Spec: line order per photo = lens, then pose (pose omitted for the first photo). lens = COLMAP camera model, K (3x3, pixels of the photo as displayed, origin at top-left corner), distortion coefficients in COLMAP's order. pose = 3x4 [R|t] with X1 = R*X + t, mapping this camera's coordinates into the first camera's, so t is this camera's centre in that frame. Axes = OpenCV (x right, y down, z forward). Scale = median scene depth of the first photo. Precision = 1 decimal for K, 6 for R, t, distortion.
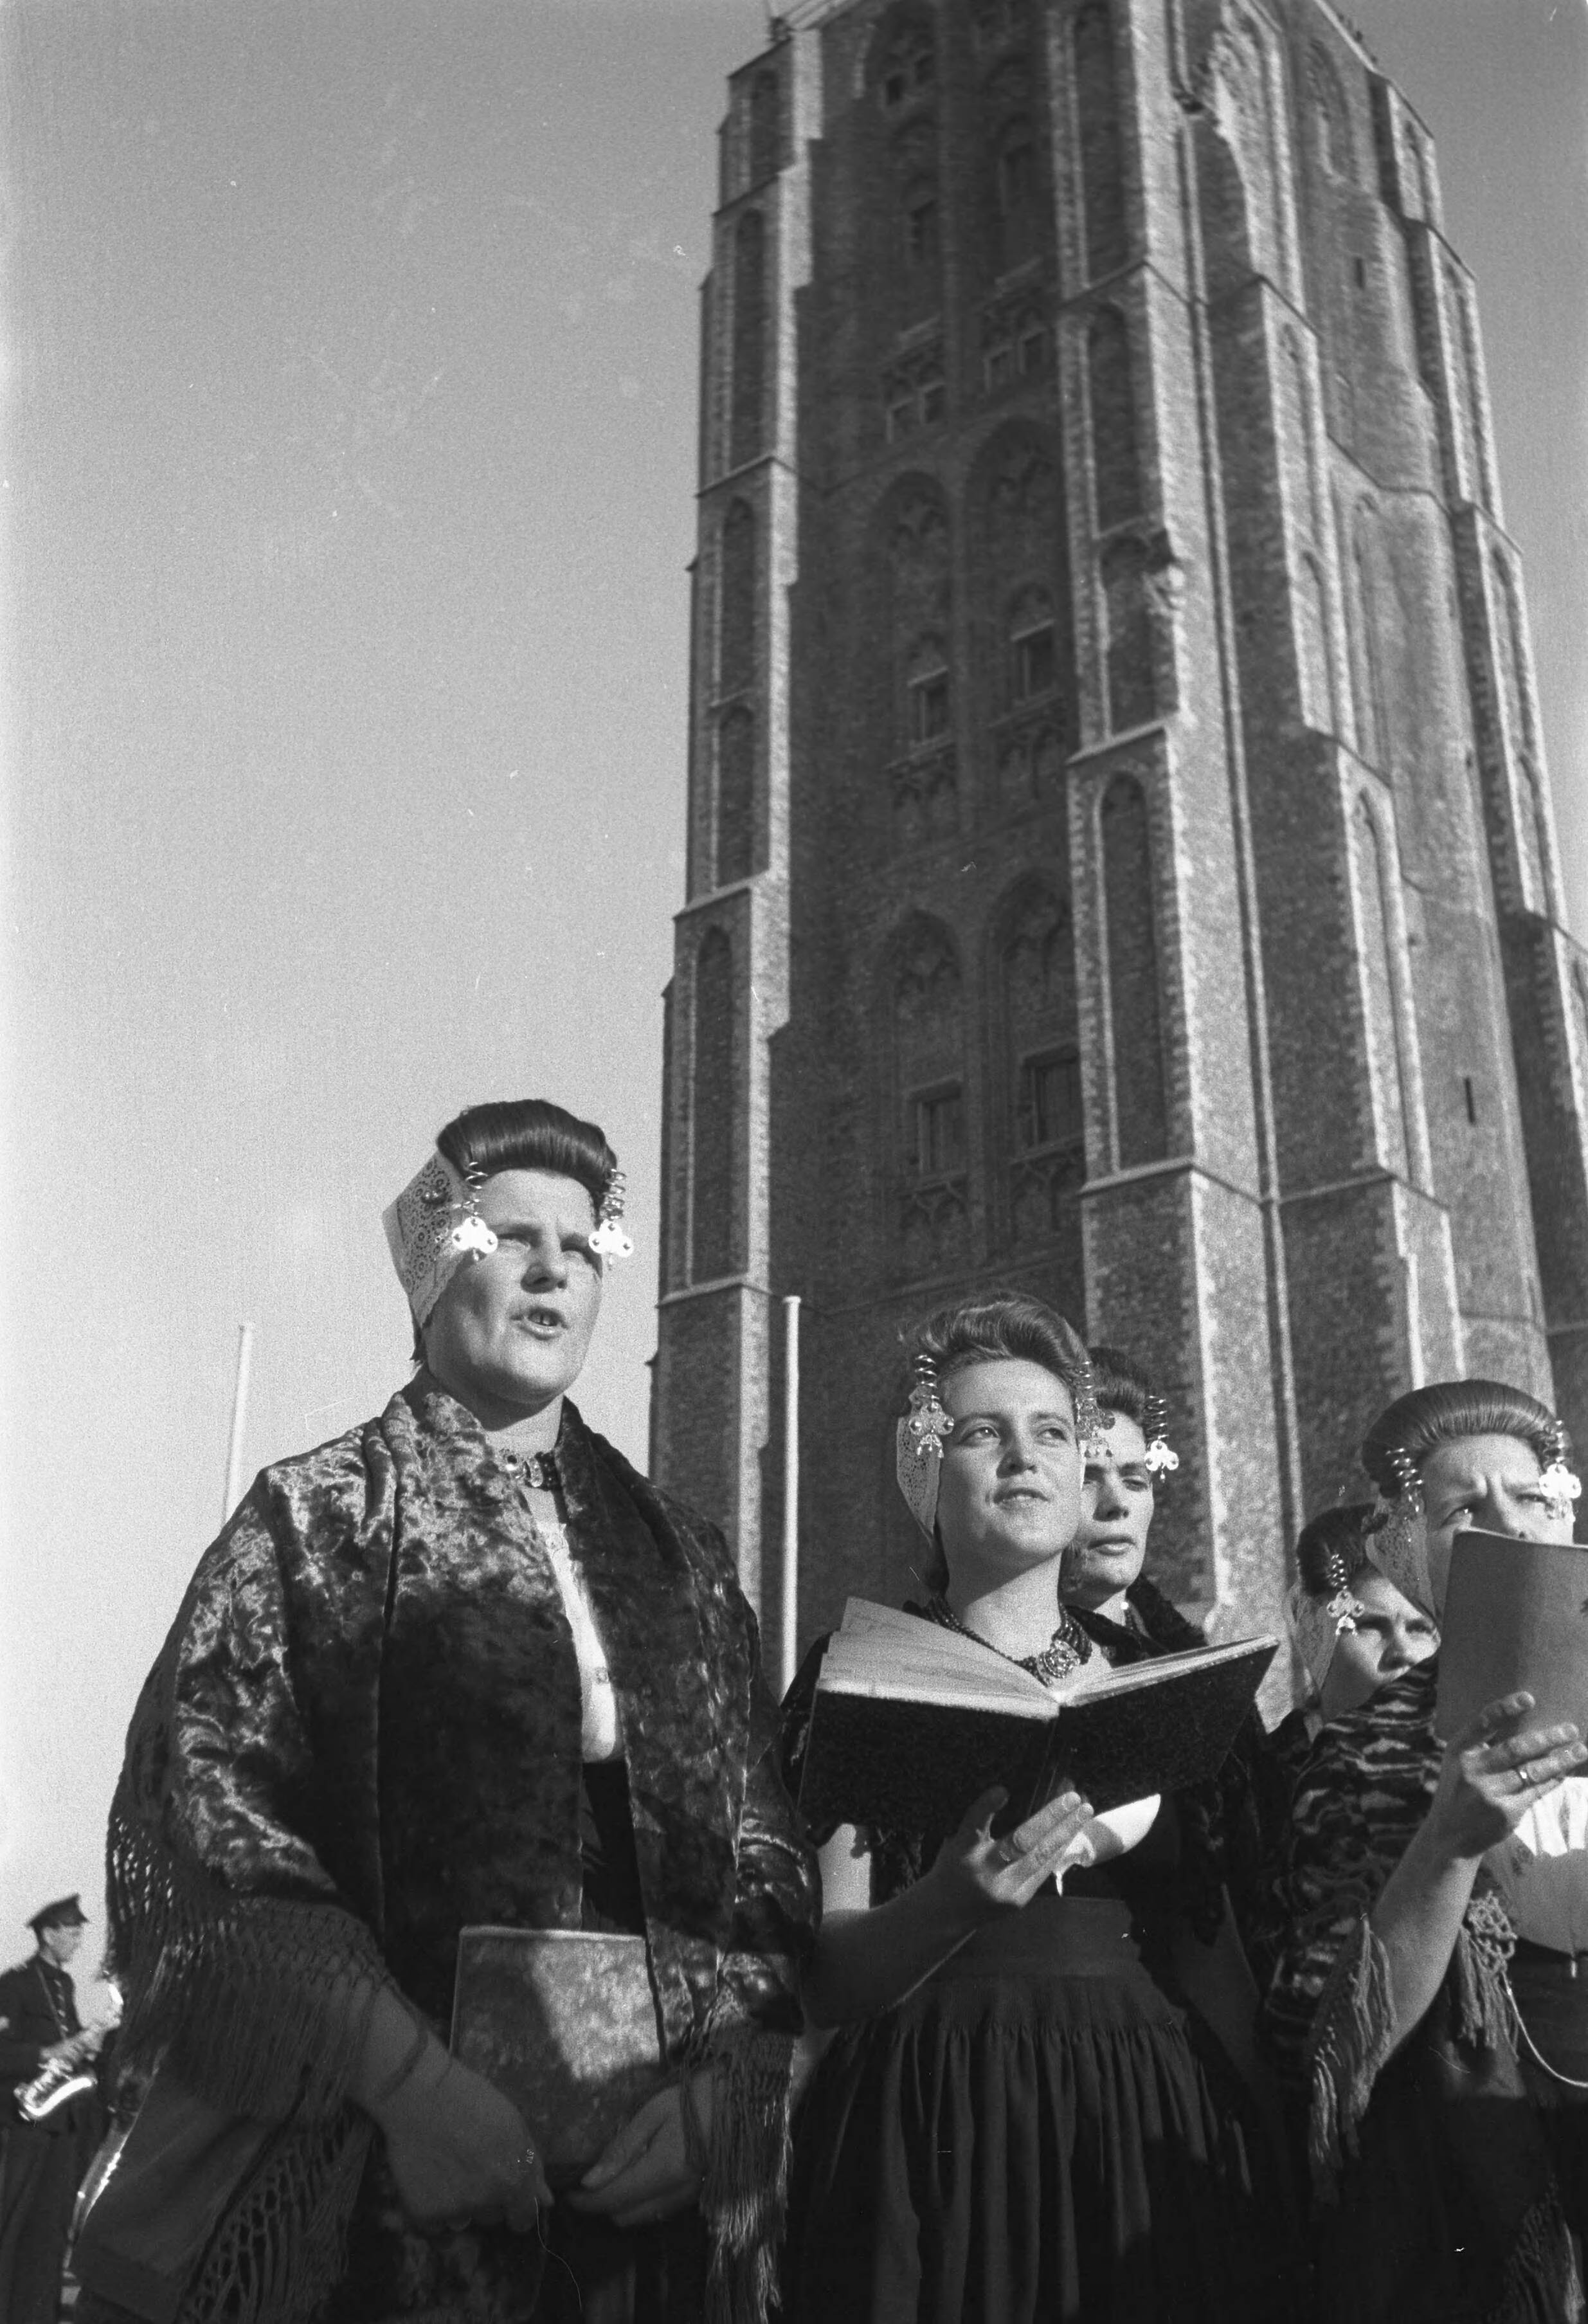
lens RADIAL K [[2357.5, 0, 794.0], [0, 2357.5, 1162.0], [0, 0, 1]] dist [0.000122, -0.130378]
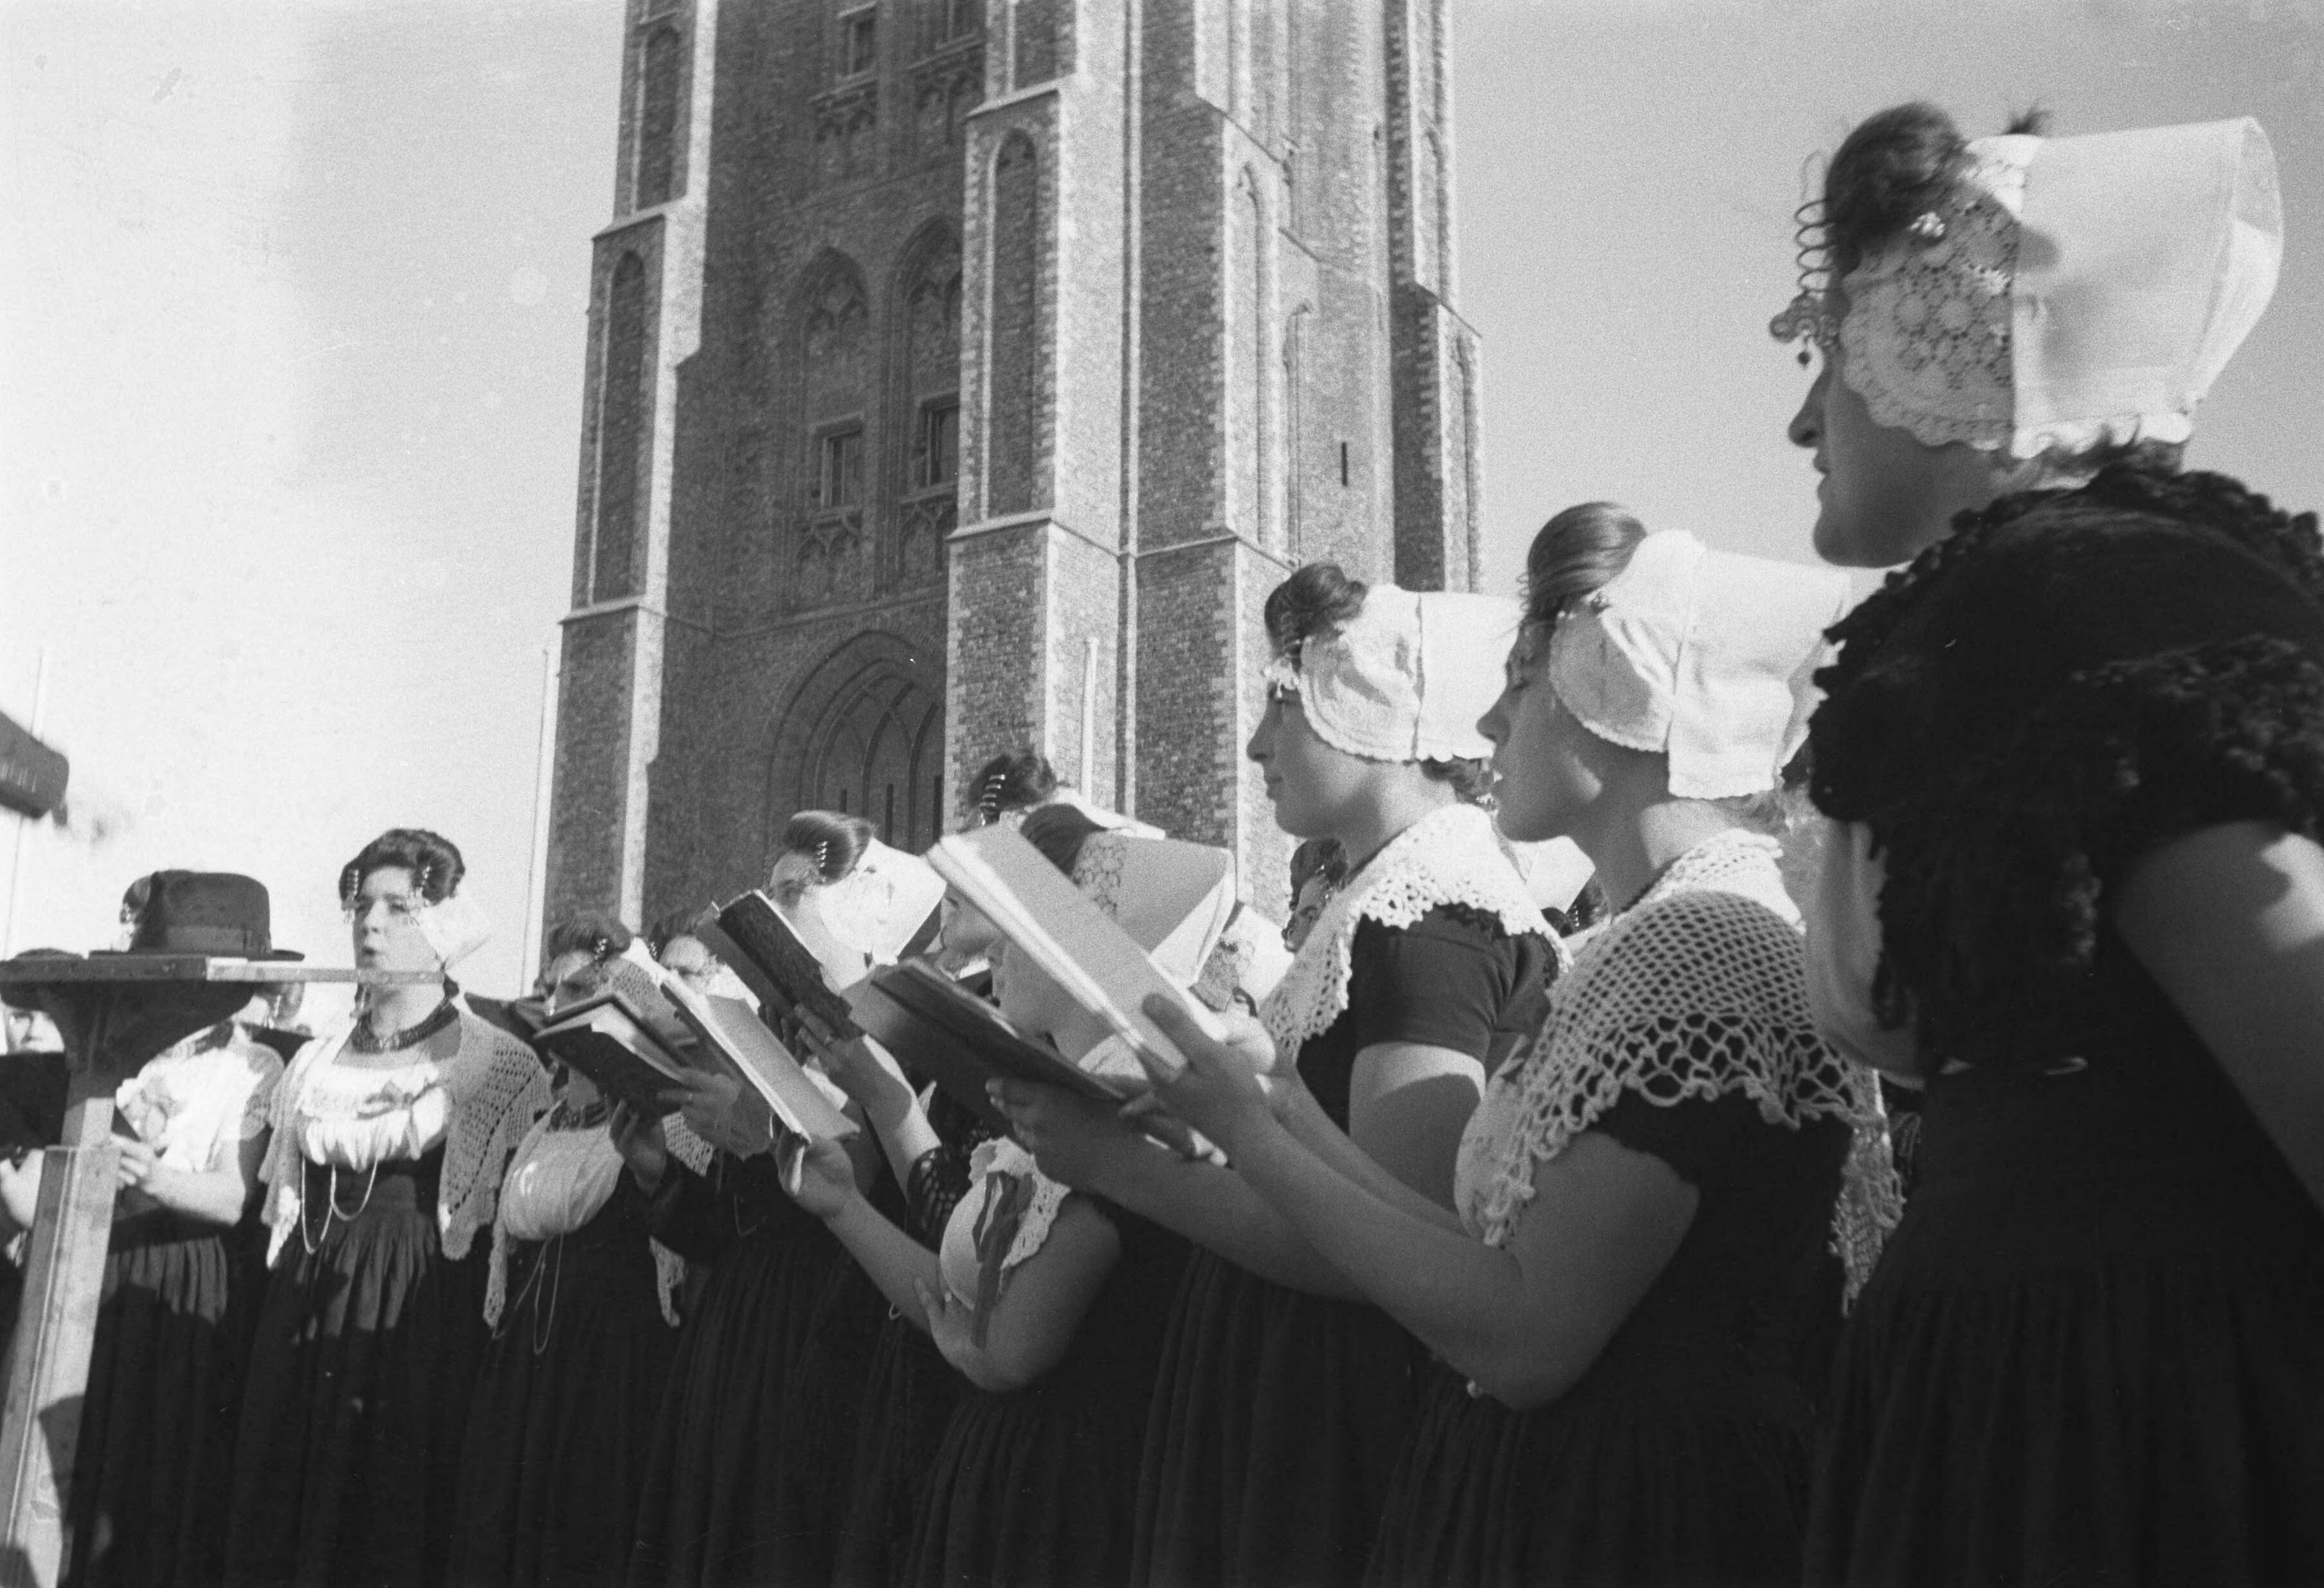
lens RADIAL K [[2357.5, 0, 1148.5], [0, 2357.5, 833.3], [0, 0, 1]] dist [0.000122, -0.130378]
pose [[0.991046, 0.034954, 0.128861, 0.073087], [-0.054801, 0.986573, 0.153855, -0.022489], [-0.121753, -0.159540, 0.979655, -0.068844]]
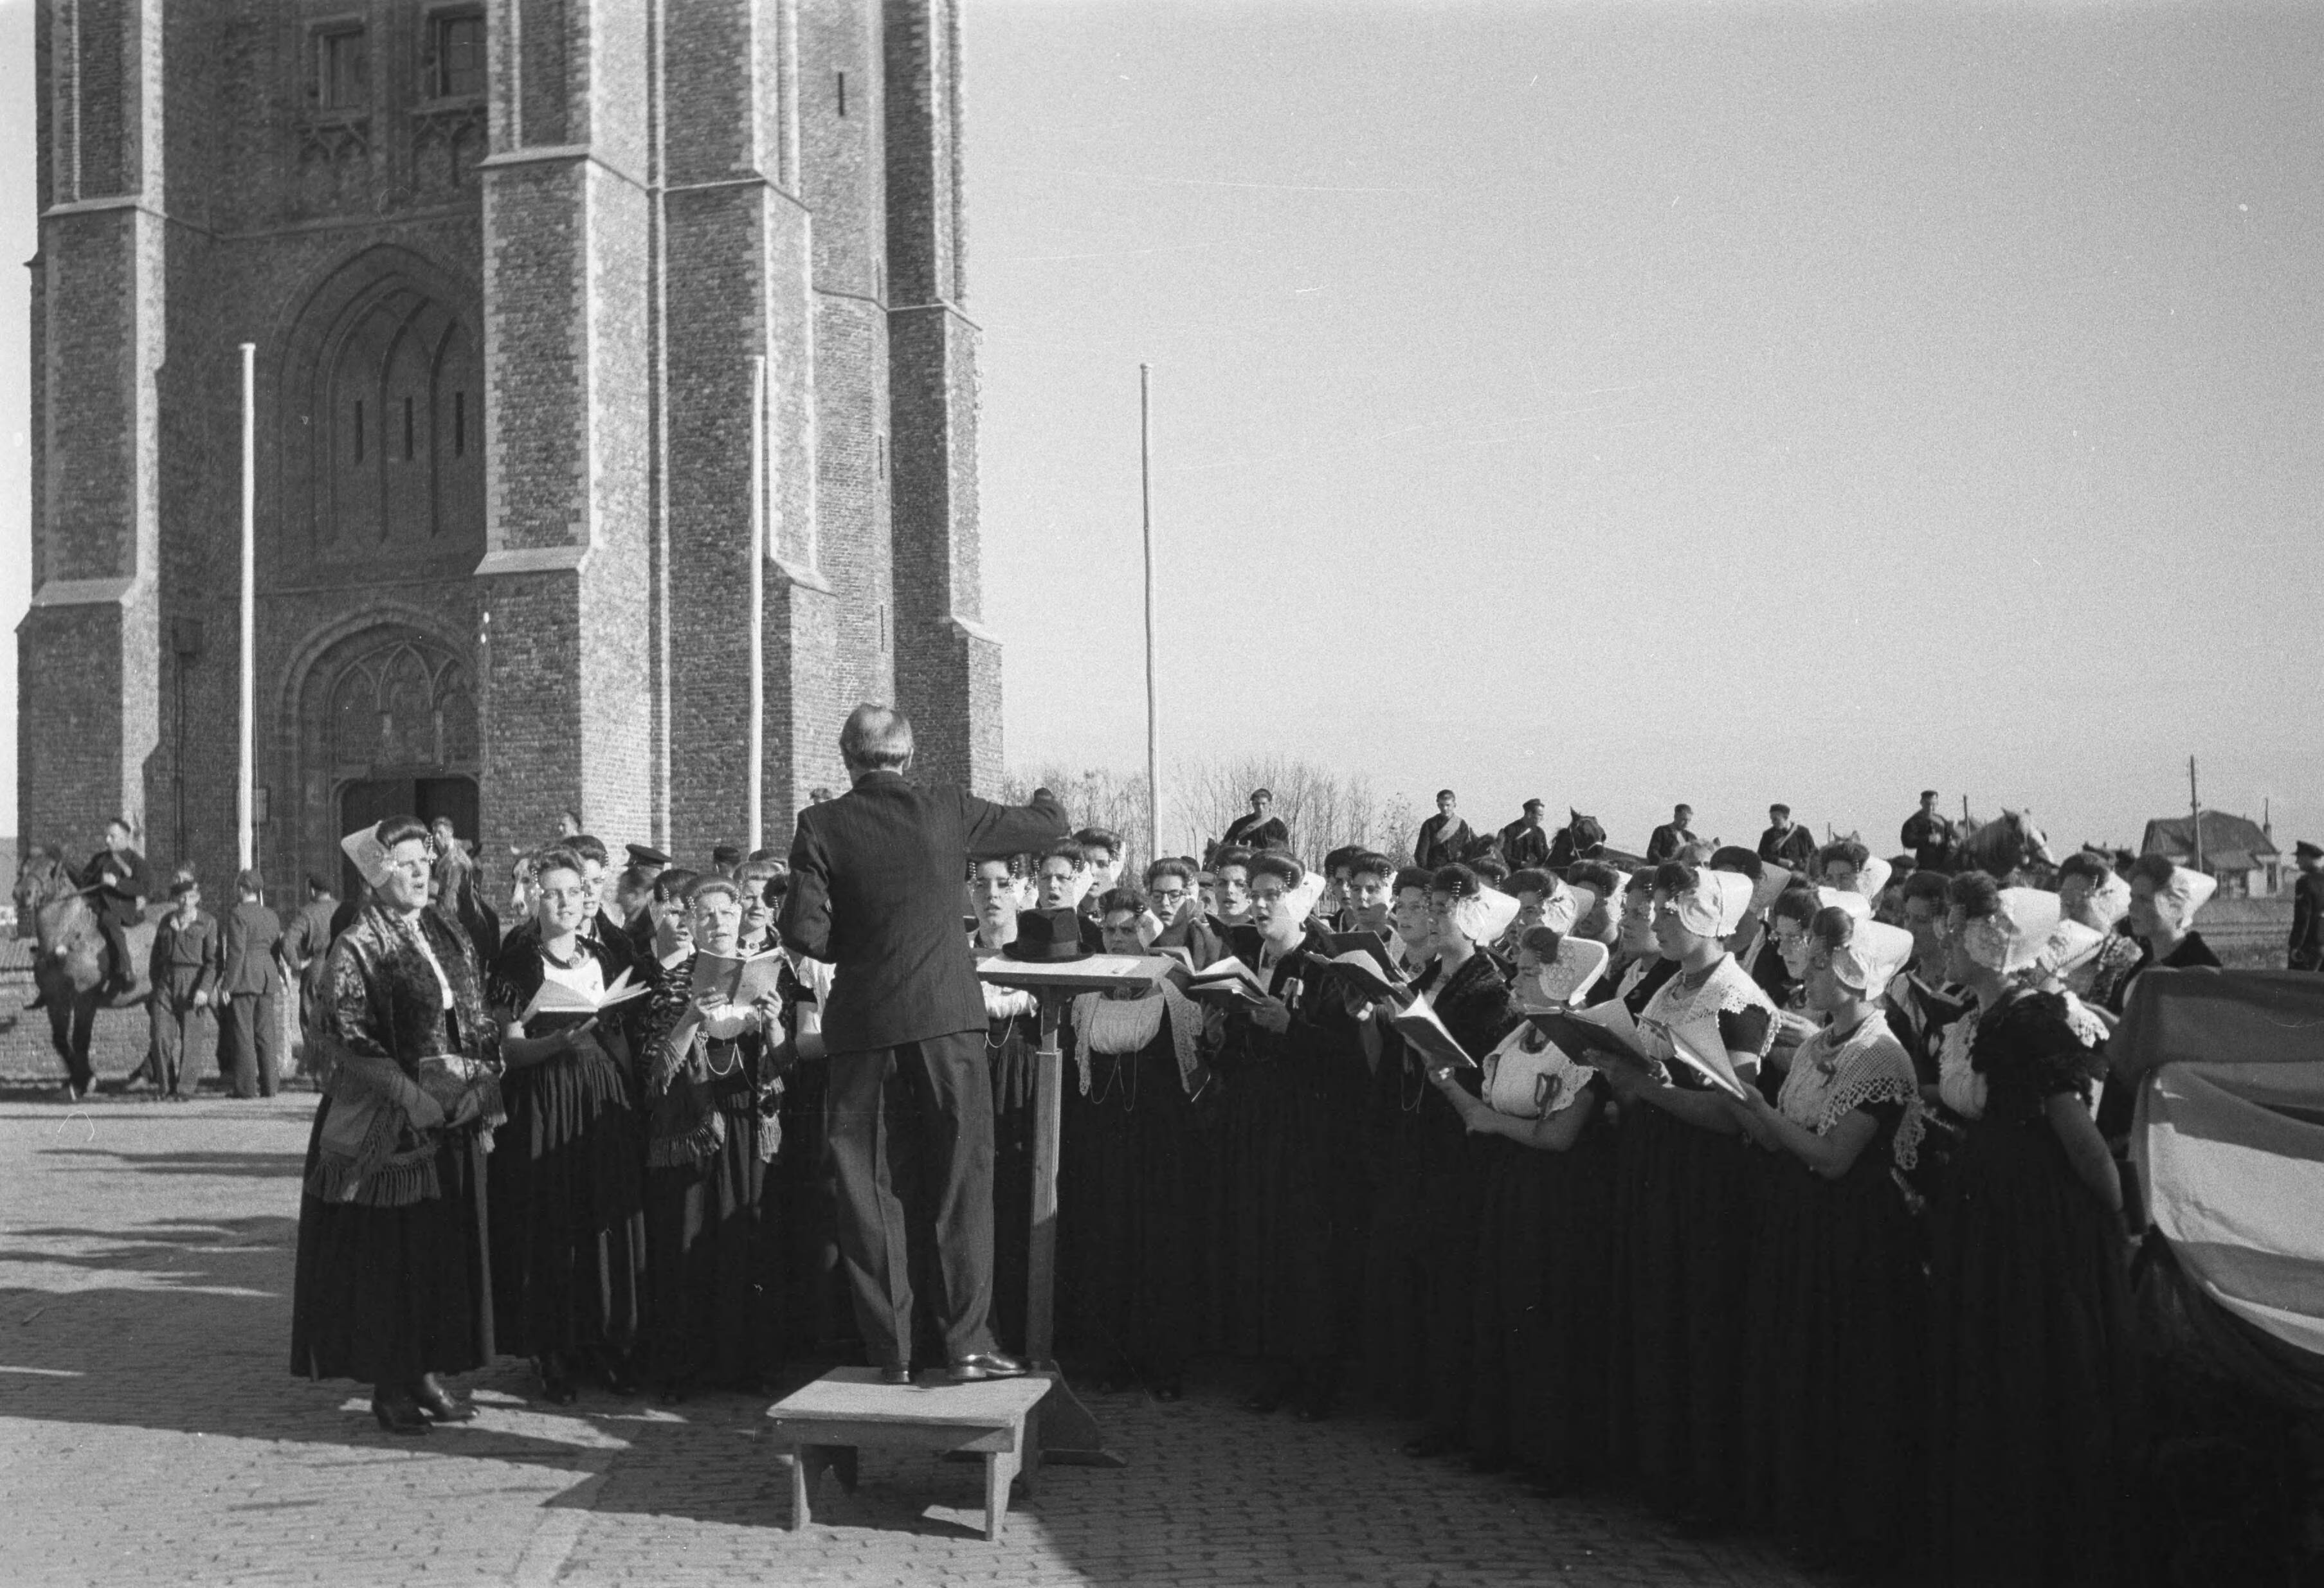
lens RADIAL K [[2366.5, 0, 1186.9], [0, 2366.5, 798.0], [0, 0, 1]] dist [-0.005906, -0.004499]
pose [[0.909687, -0.006303, 0.415247, -0.035752], [-0.132430, 0.943282, 0.304435, -0.081463], [-0.393614, -0.331931, 0.857257, -0.152795]]
